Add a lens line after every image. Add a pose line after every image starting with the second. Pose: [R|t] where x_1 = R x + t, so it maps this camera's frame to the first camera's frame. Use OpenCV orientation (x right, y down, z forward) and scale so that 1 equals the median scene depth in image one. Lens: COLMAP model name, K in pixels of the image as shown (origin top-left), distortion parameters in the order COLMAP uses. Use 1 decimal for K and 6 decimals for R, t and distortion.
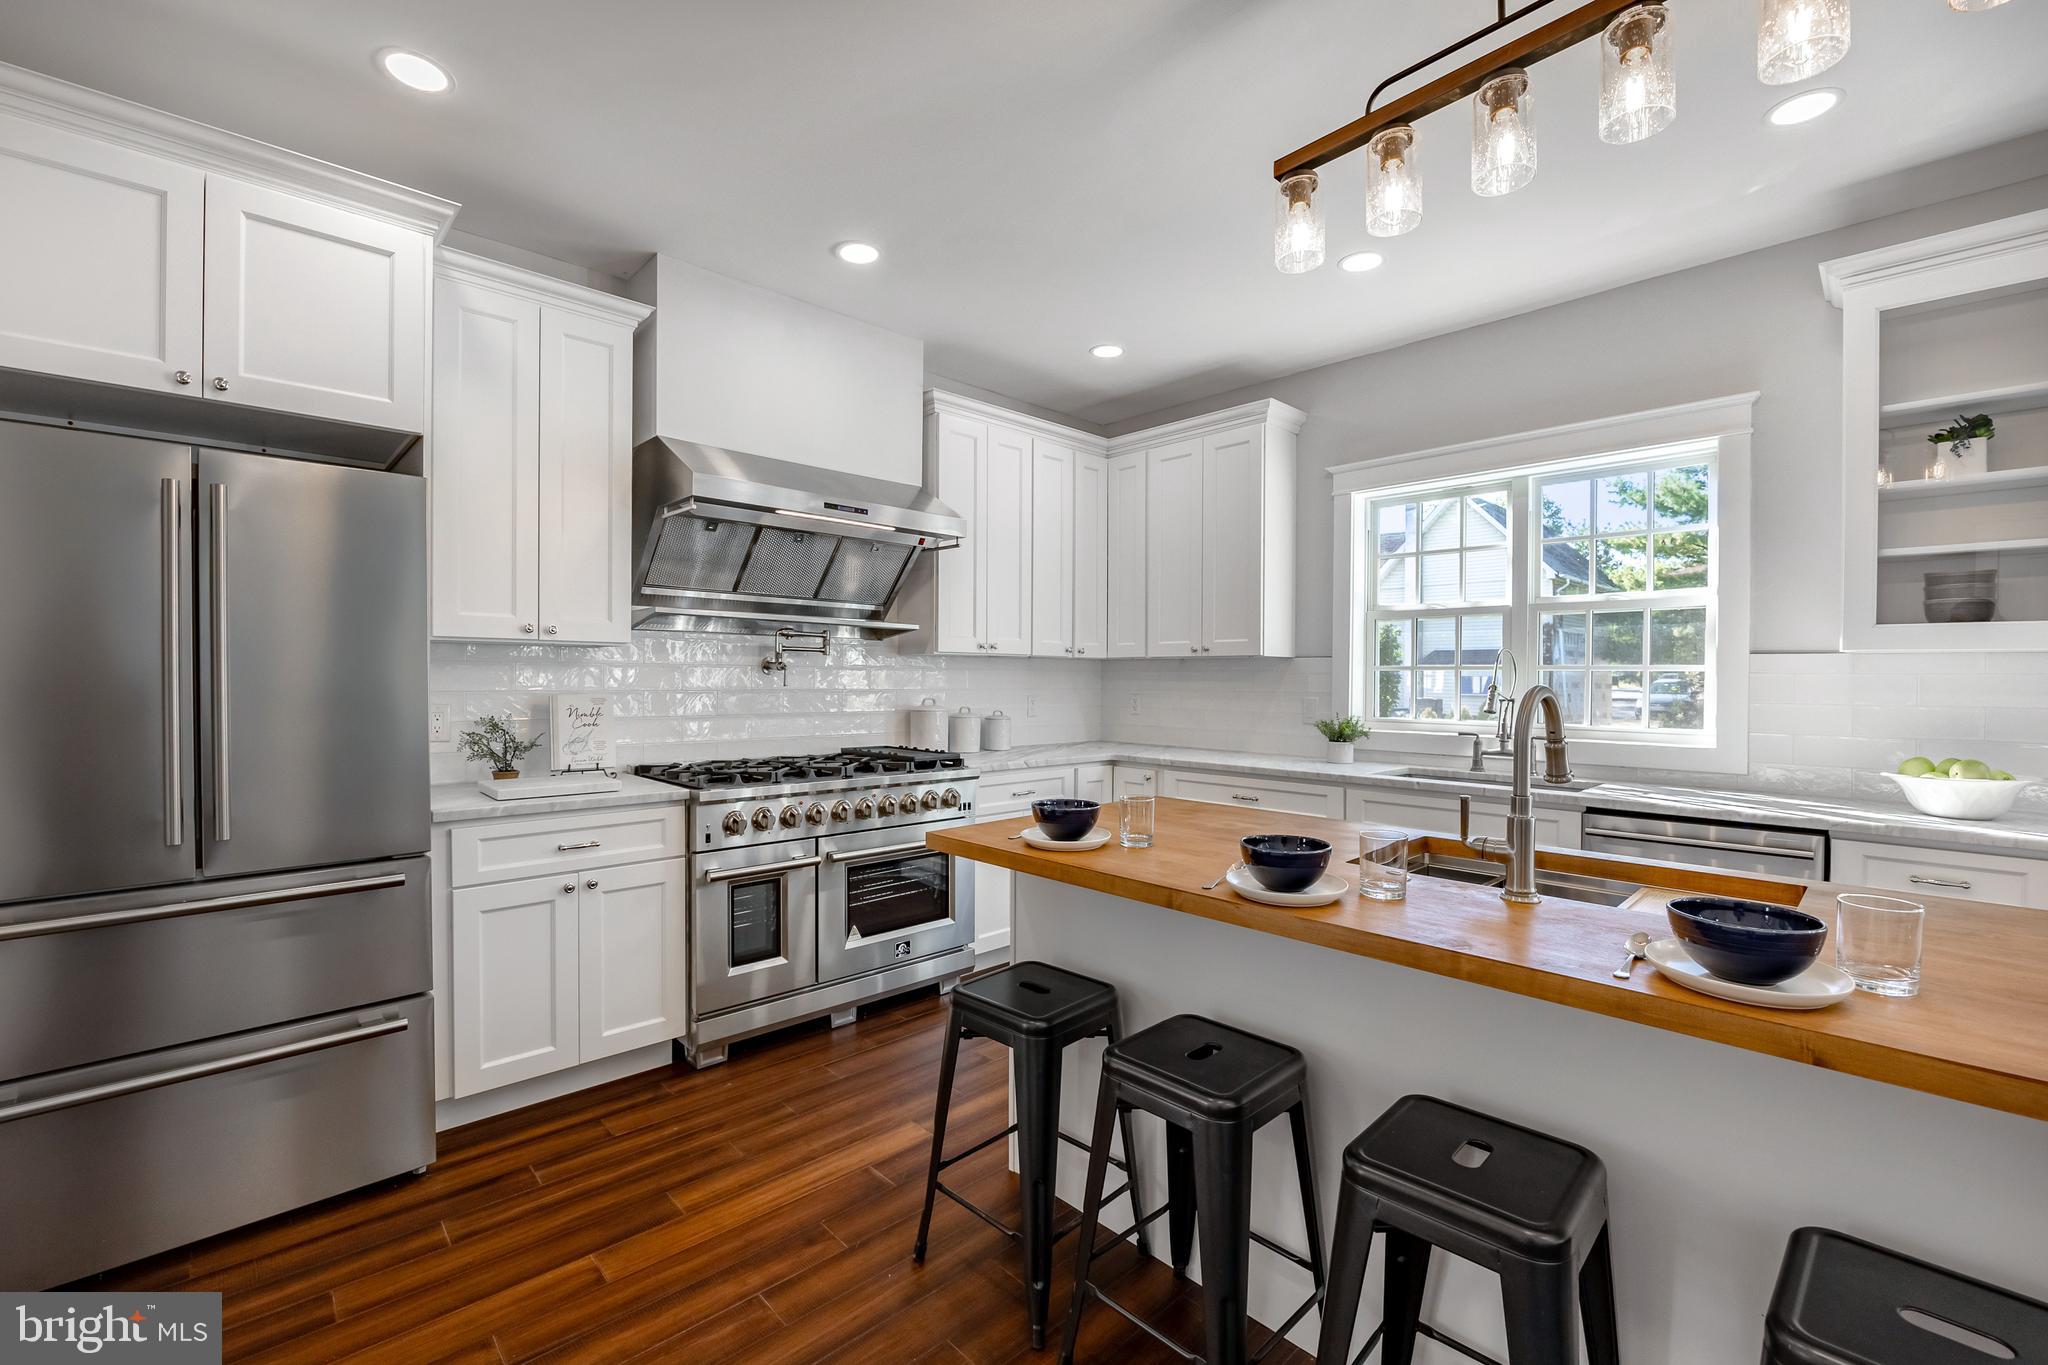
lens RADIAL K [[880.7, 0, 1024.0], [0, 880.7, 682.5], [0, 0, 1]] dist [-0.000313, 0.000048]
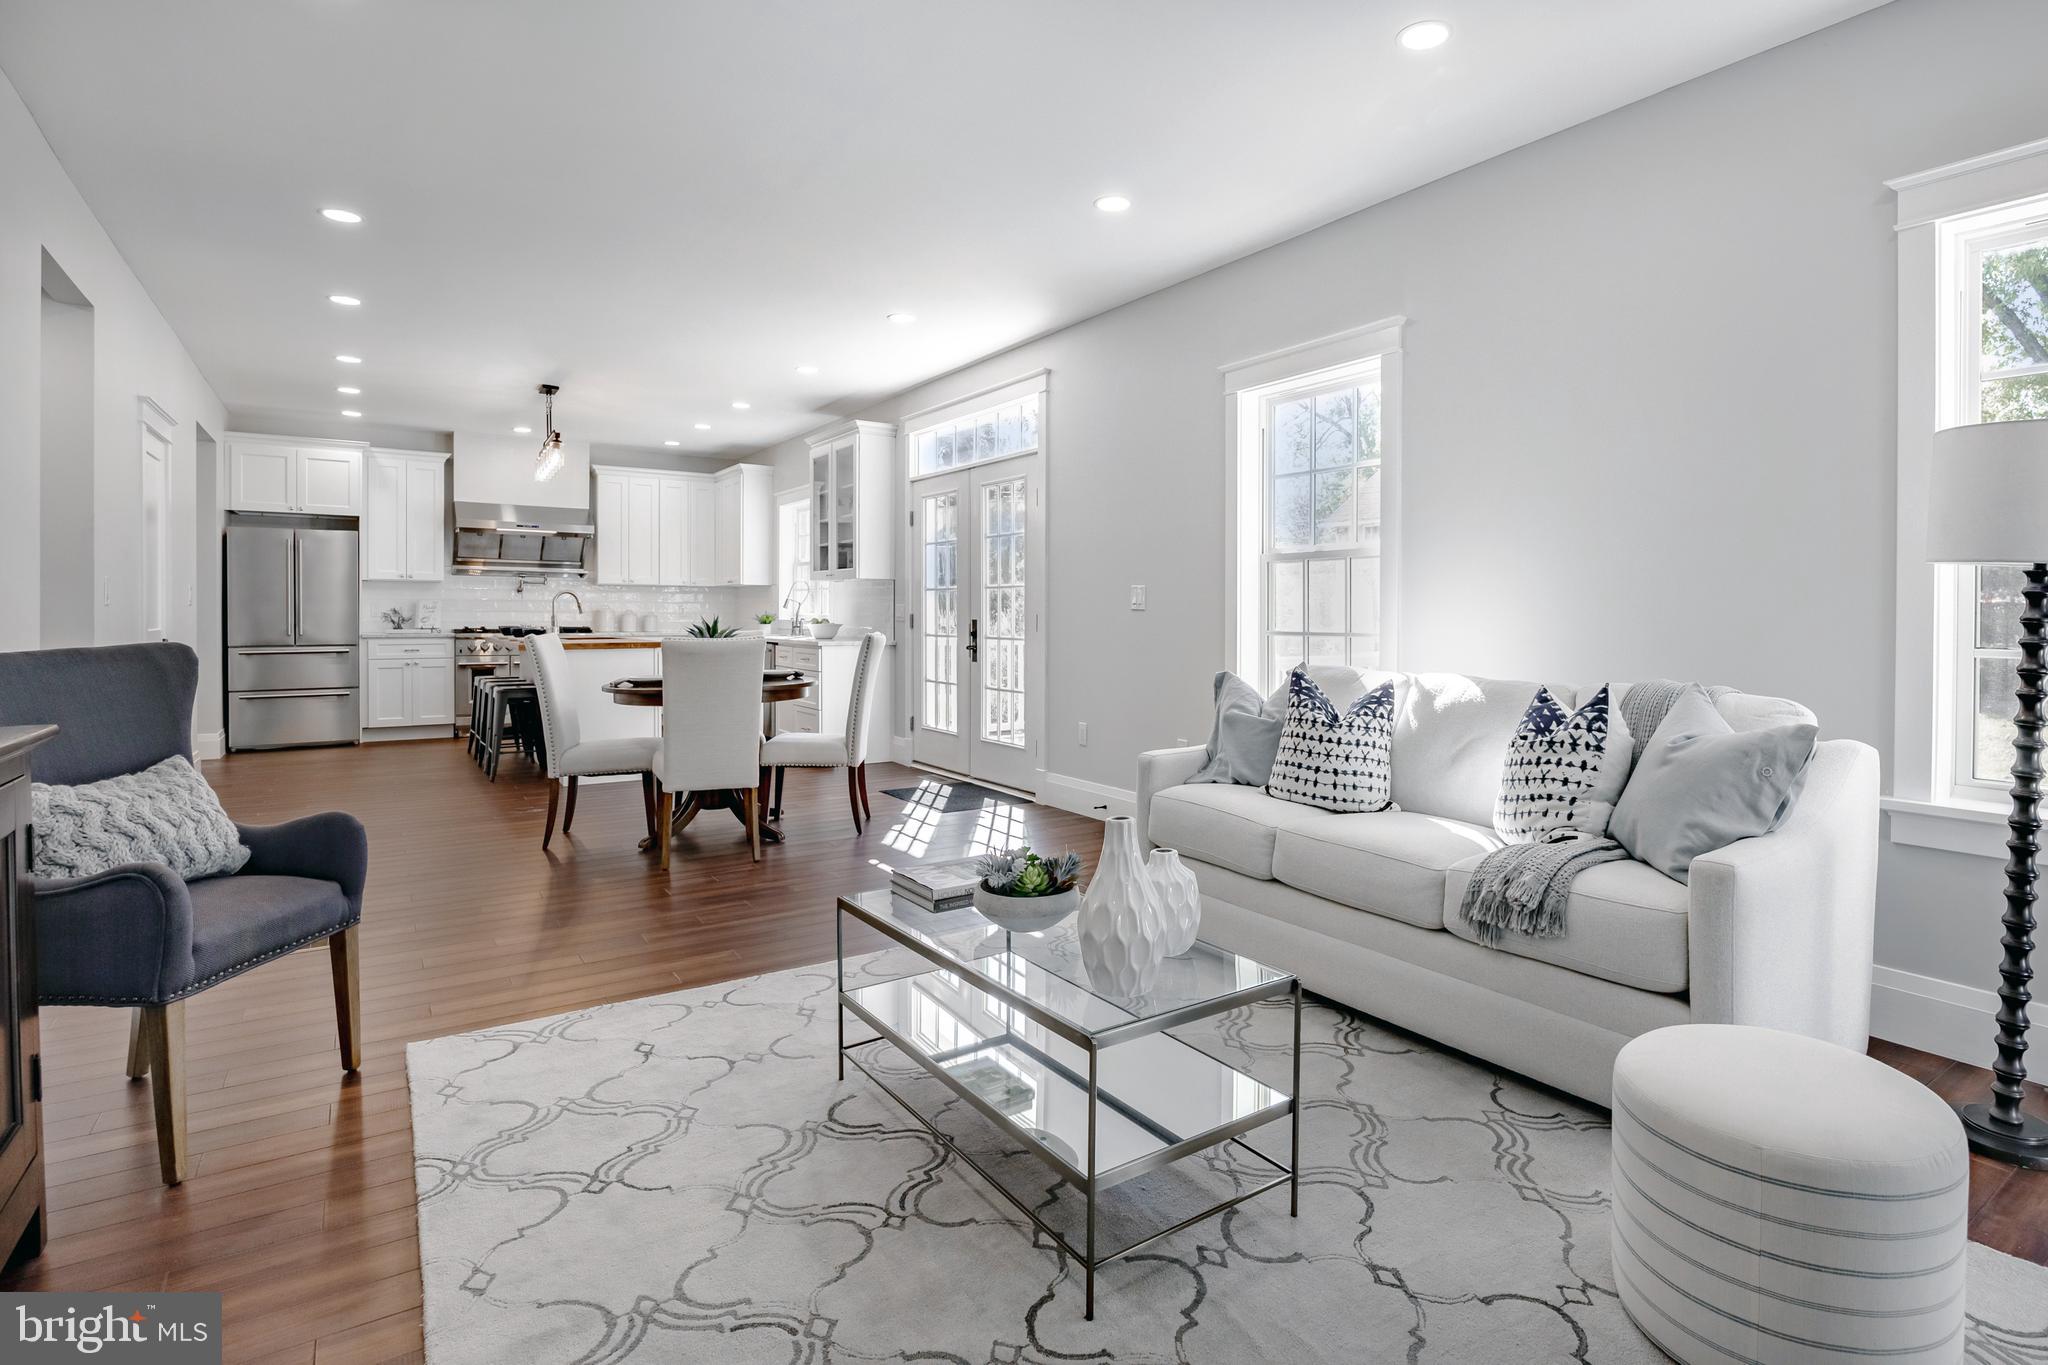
lens RADIAL K [[1022.0, 0, 1033.4], [0, 1022.0, 626.0], [0, 0, 1]] dist [-0.020606, 0.000749]
pose [[0.984641, -0.001168, -0.174588, 1.837752], [0.001592, 0.999996, 0.002289, 0.087506], [0.174585, -0.002532, 0.984639, -1.699330]]
